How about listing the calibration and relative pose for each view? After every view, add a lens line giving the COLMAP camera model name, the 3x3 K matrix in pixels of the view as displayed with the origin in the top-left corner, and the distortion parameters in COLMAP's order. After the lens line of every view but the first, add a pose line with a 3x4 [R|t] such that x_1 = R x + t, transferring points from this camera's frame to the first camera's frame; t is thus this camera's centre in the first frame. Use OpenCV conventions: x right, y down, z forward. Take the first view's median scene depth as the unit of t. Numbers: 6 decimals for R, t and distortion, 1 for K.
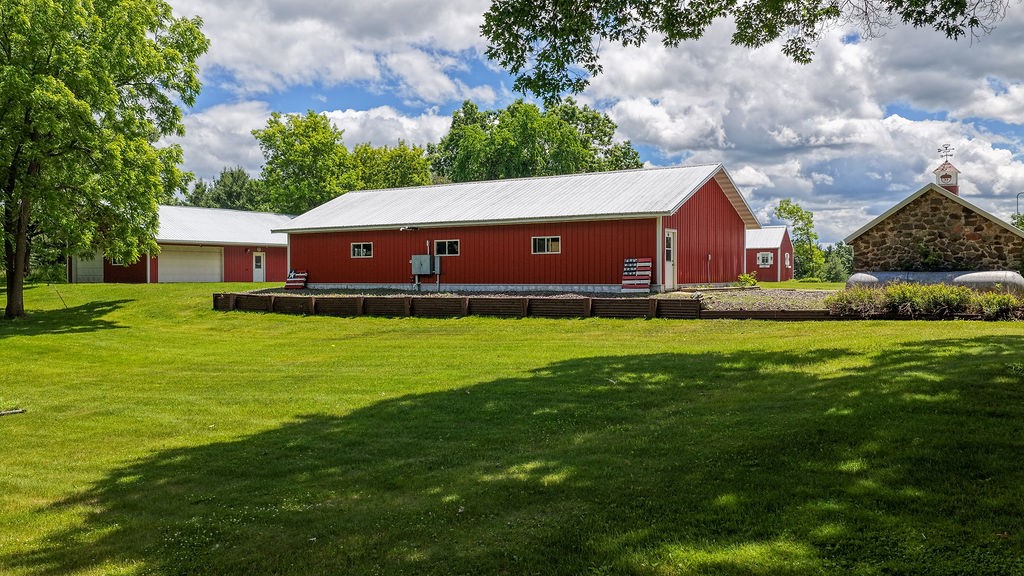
lens RADIAL K [[846.7, 0, 512.0], [0, 846.7, 288.0], [0, 0, 1]] dist [-0.017911, 0.055996]
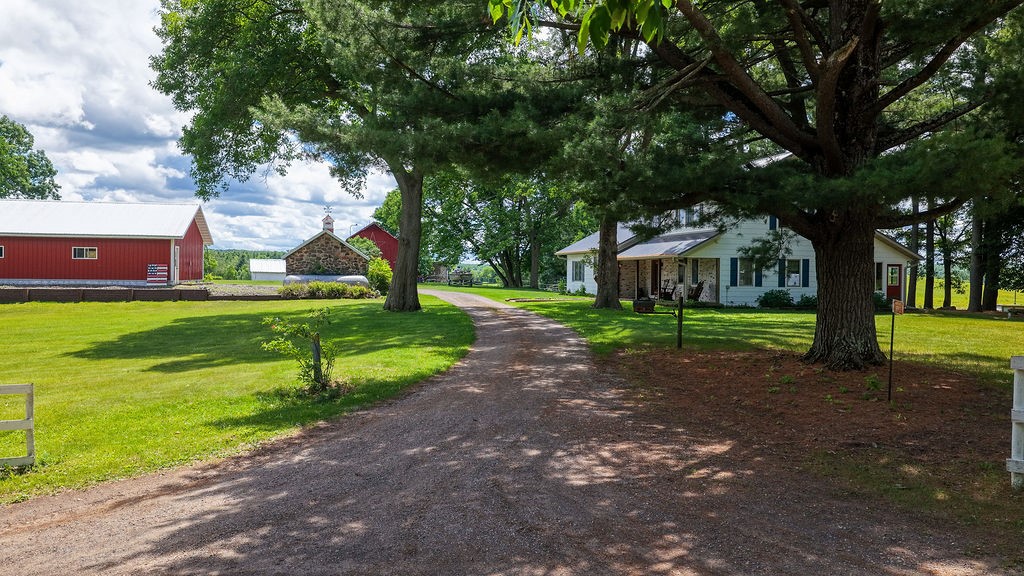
lens RADIAL K [[846.7, 0, 512.0], [0, 846.7, 288.0], [0, 0, 1]] dist [-0.017911, 0.055996]
pose [[0.727028, -0.000372, 0.686607, -0.473846], [-0.005208, 0.999968, 0.006057, -0.003125], [-0.686588, -0.007980, 0.727003, -0.635835]]
